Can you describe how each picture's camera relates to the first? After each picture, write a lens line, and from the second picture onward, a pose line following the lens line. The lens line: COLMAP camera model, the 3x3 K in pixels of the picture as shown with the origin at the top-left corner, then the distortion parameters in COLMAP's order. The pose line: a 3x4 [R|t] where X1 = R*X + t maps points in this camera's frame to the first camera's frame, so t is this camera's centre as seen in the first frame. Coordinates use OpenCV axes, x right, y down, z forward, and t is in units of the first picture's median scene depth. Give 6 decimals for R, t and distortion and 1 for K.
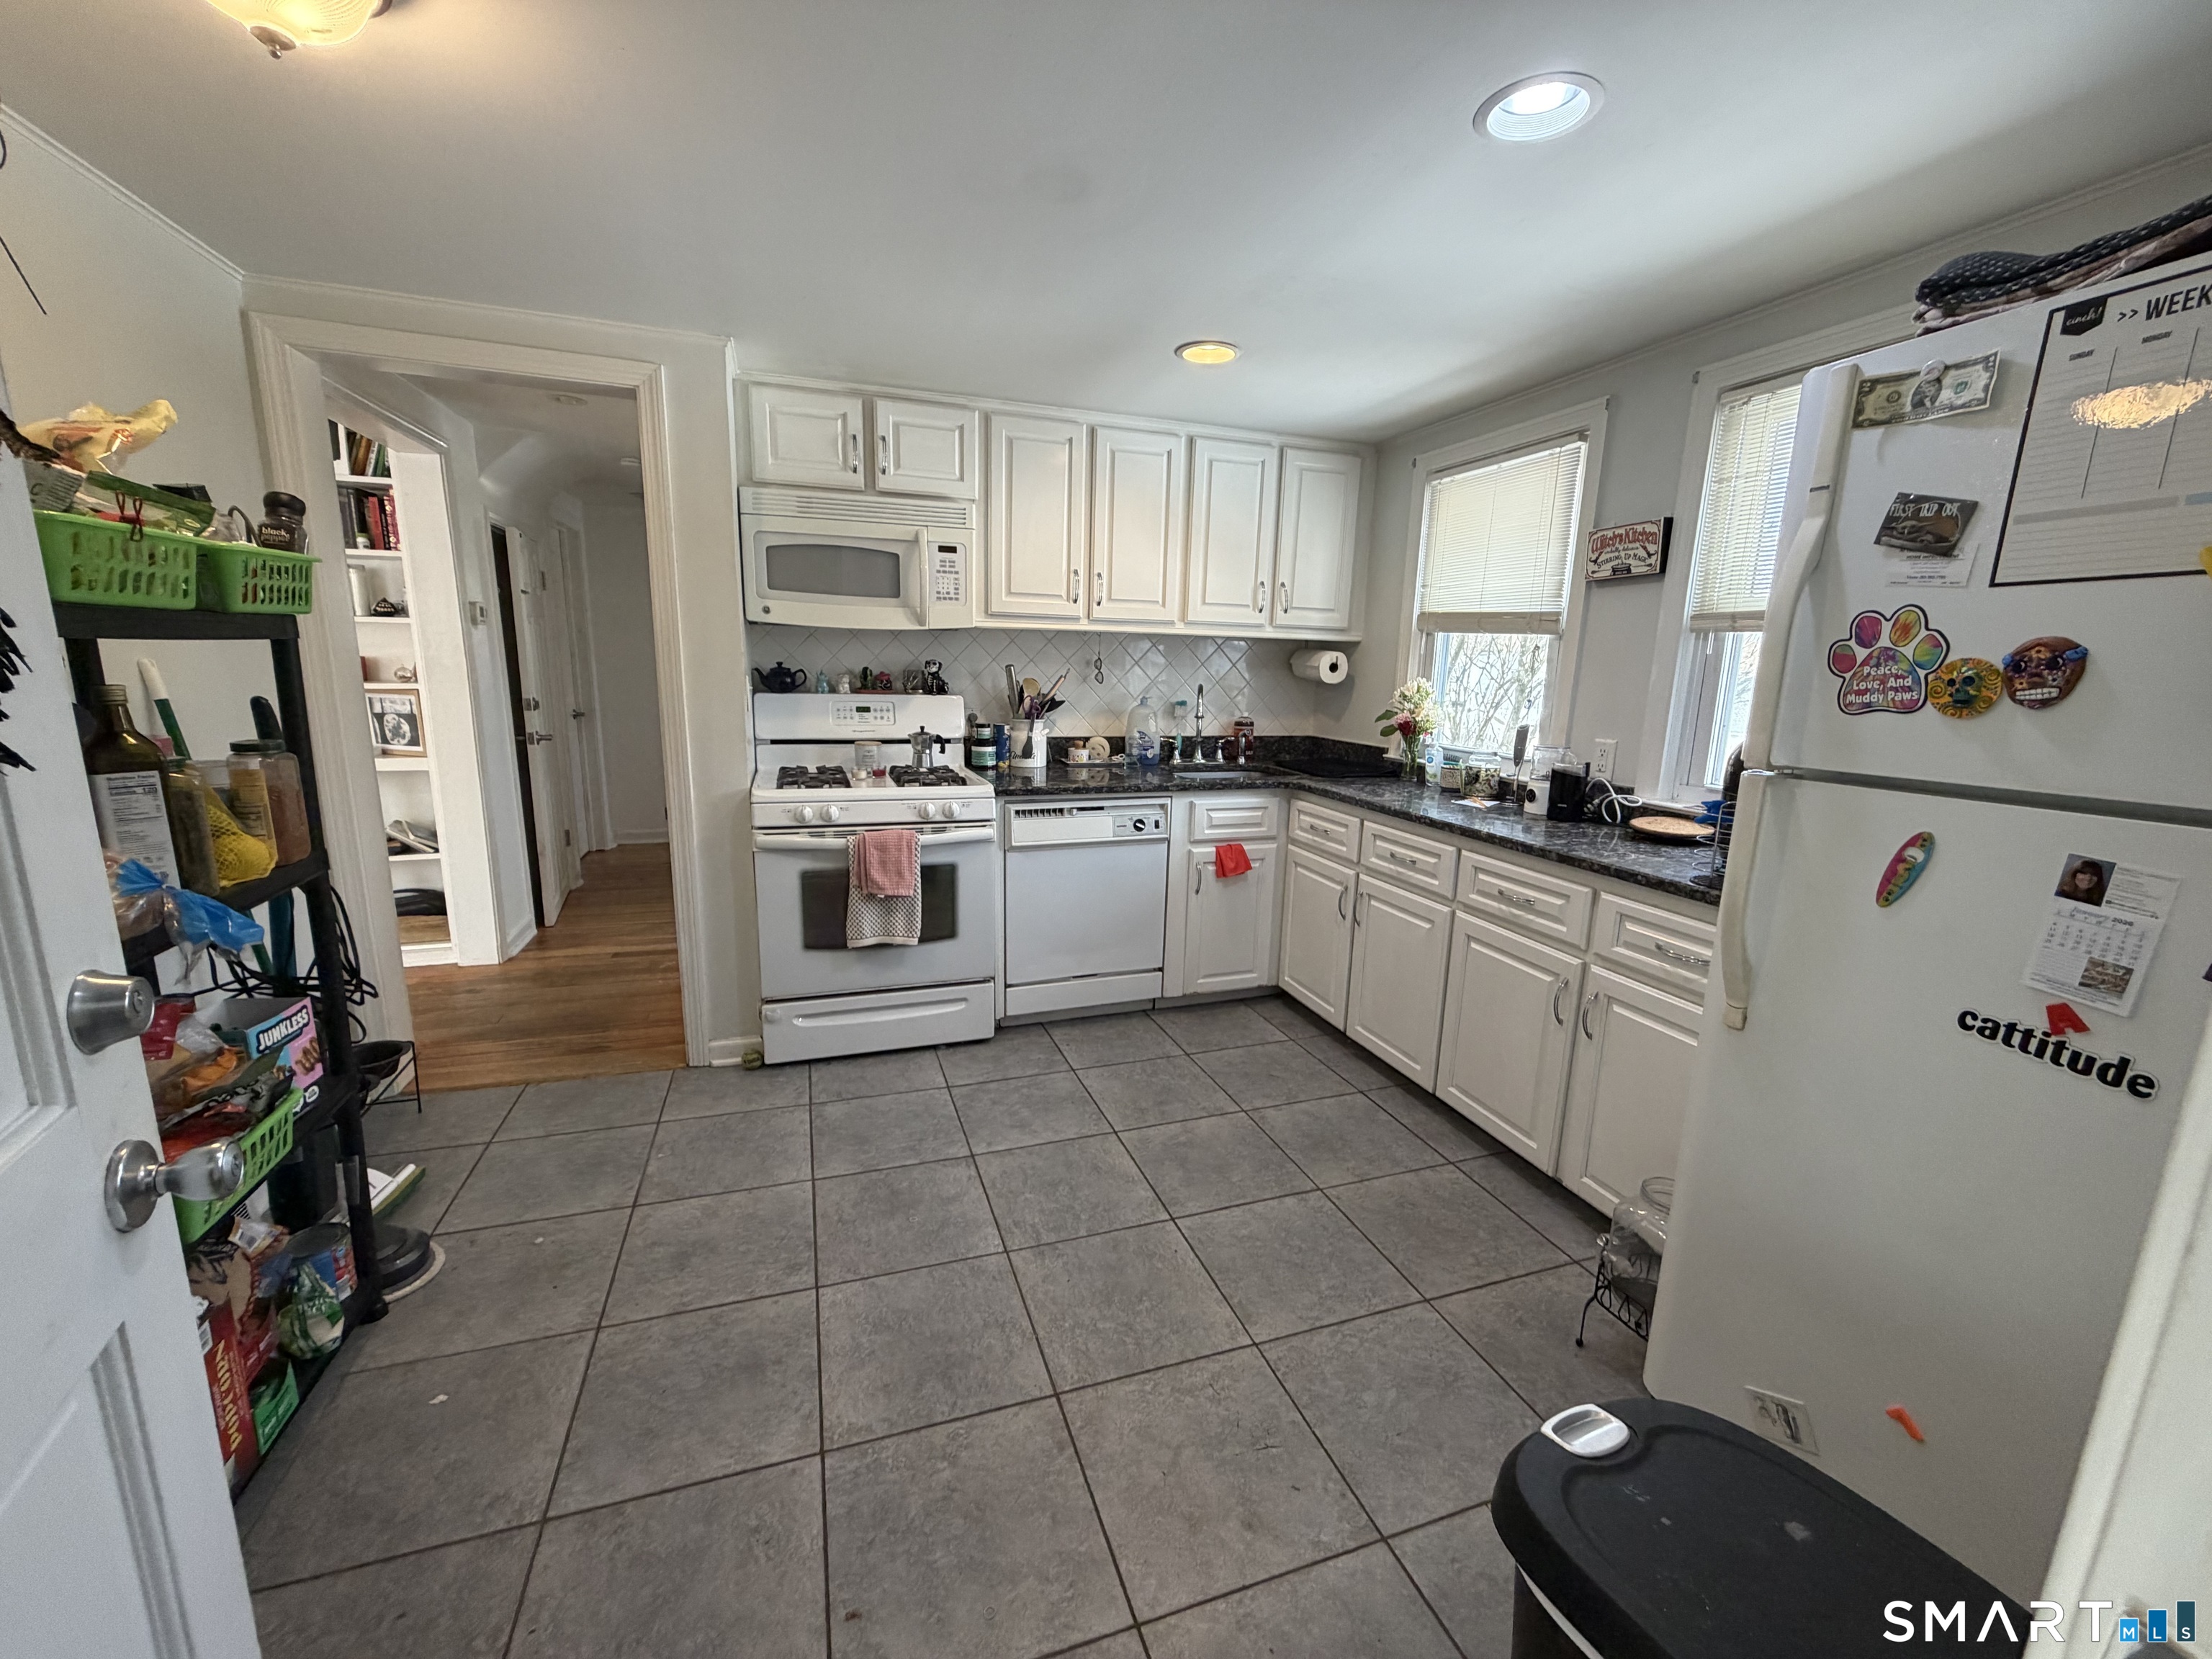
lens RADIAL K [[873.5, 0, 1095.9], [0, 873.5, 832.7], [0, 0, 1]] dist [-0.001054, 0.000091]
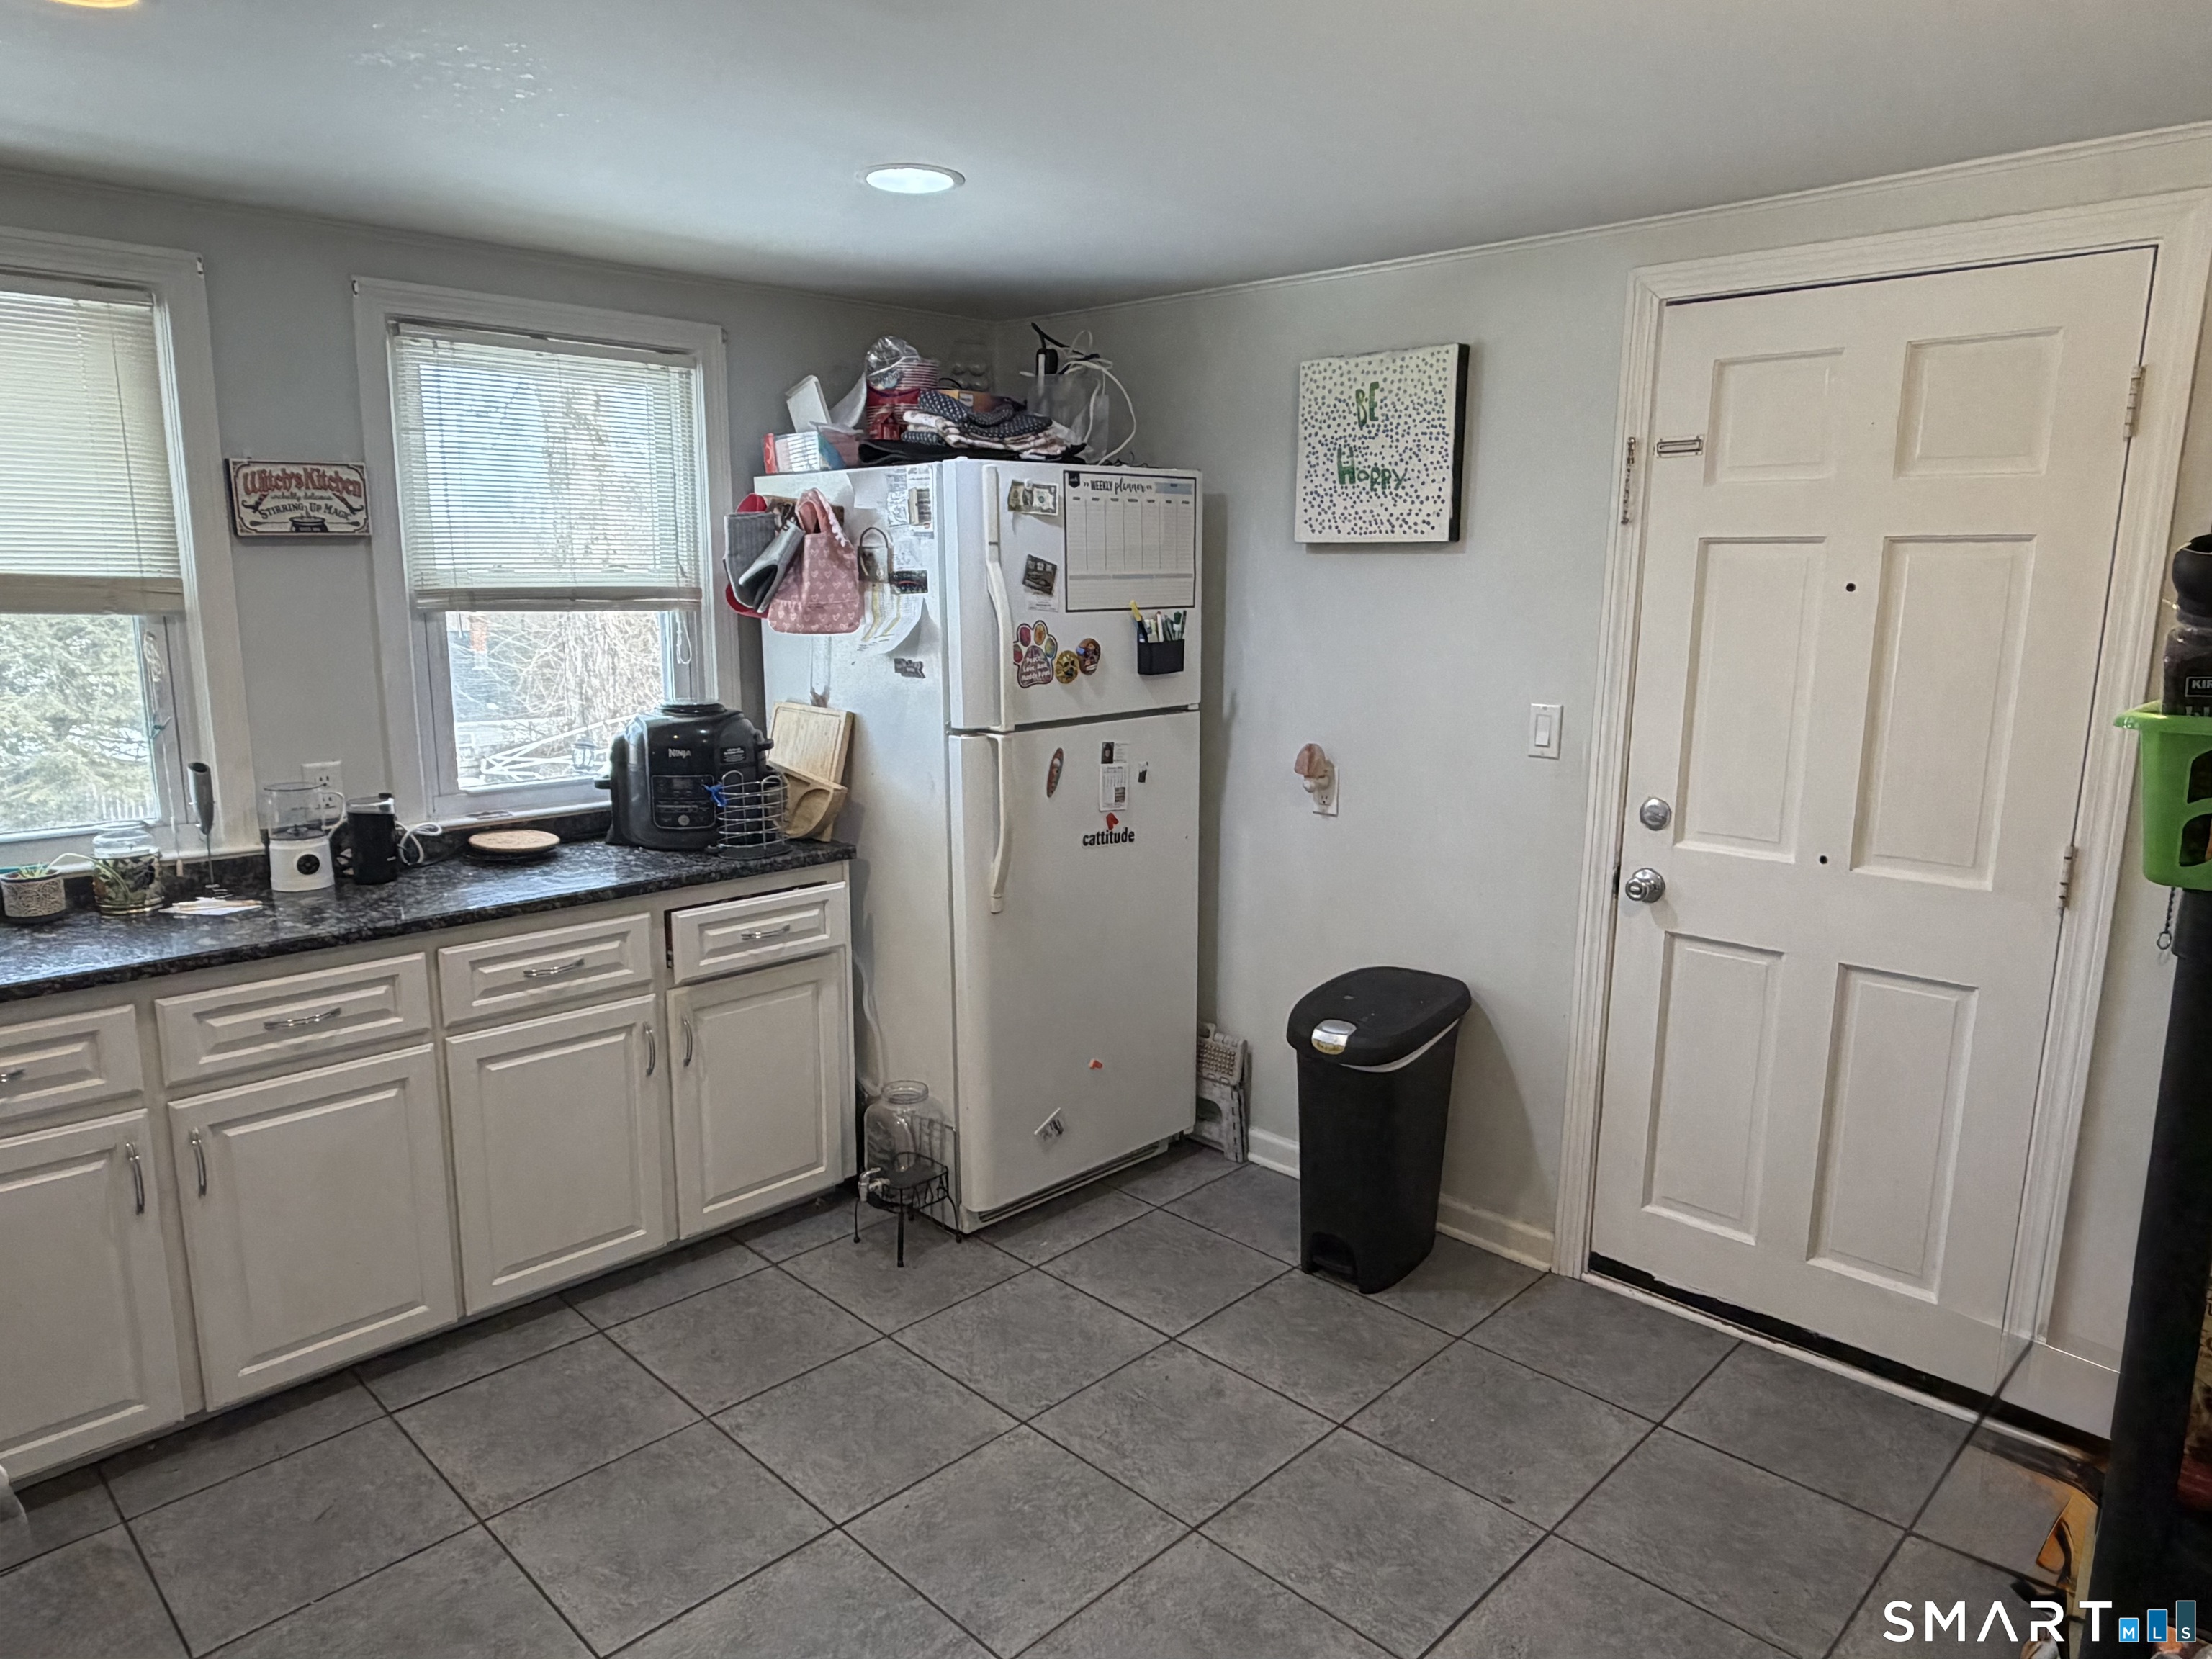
lens RADIAL K [[1435.9, 0, 1078.6], [0, 1435.9, 838.6], [0, 0, 1]] dist [0.001866, 0.000059]
pose [[-0.440709, -0.198662, 0.875391, -0.703058], [0.158730, 0.942588, 0.293824, -0.290176], [-0.883504, 0.268442, -0.383874, 0.917316]]
